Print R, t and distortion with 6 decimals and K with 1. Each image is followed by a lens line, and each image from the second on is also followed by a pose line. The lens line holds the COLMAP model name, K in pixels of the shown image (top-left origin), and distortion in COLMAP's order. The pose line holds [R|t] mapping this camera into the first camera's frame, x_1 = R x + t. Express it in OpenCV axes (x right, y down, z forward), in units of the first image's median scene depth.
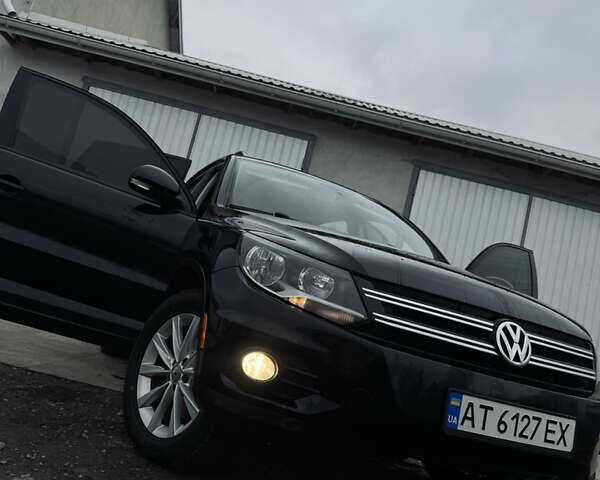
lens RADIAL K [[561.4, 0, 300.0], [0, 561.4, 240.0], [0, 0, 1]] dist [0.172197, -0.321389]
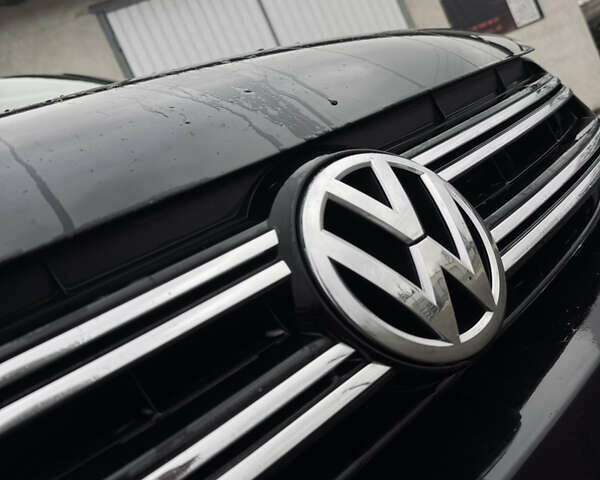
lens RADIAL K [[561.4, 0, 300.0], [0, 561.4, 240.0], [0, 0, 1]] dist [0.172197, -0.321389]
pose [[0.756150, -0.624334, 0.196071, 0.311302], [0.564144, 0.773754, 0.288177, 0.103246], [-0.331629, -0.107293, 0.937289, 0.837354]]
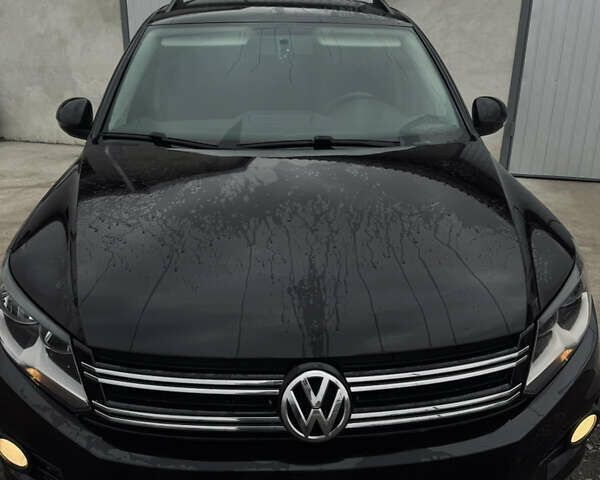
lens RADIAL K [[561.4, 0, 300.0], [0, 561.4, 240.0], [0, 0, 1]] dist [0.172197, -0.321389]
pose [[0.910263, -0.104740, -0.400564, 0.643672], [0.272171, 0.880433, 0.388280, -0.248359], [0.312001, -0.462458, 0.829932, 0.542125]]
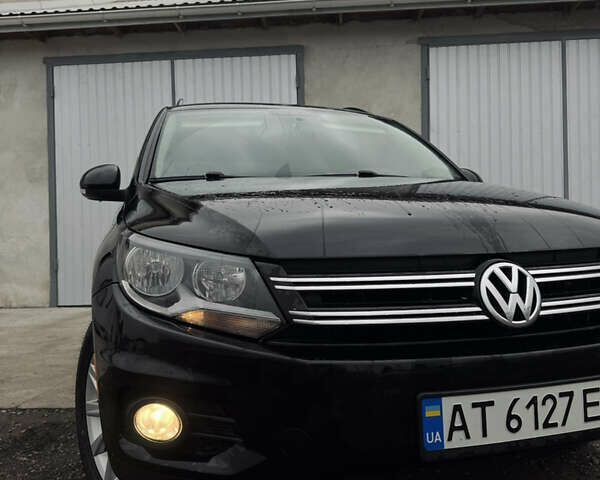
lens RADIAL K [[561.4, 0, 300.0], [0, 561.4, 240.0], [0, 0, 1]] dist [0.172197, -0.321389]
pose [[0.957357, -0.259471, -0.127051, 0.238377], [0.274971, 0.953276, 0.125123, -0.033821], [0.088649, -0.154723, 0.983973, 0.323548]]
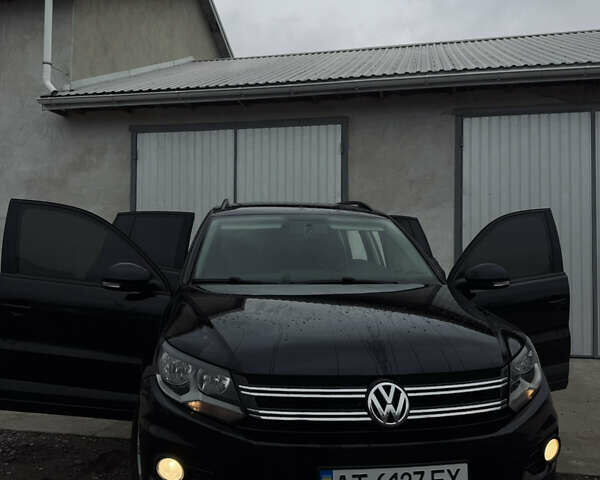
lens RADIAL K [[561.4, 0, 300.0], [0, 561.4, 240.0], [0, 0, 1]] dist [0.172197, -0.321389]
pose [[0.940393, -0.240313, -0.240647, 0.551927], [0.261156, 0.963532, 0.058341, -0.222537], [0.217851, -0.117710, 0.968858, -0.034871]]
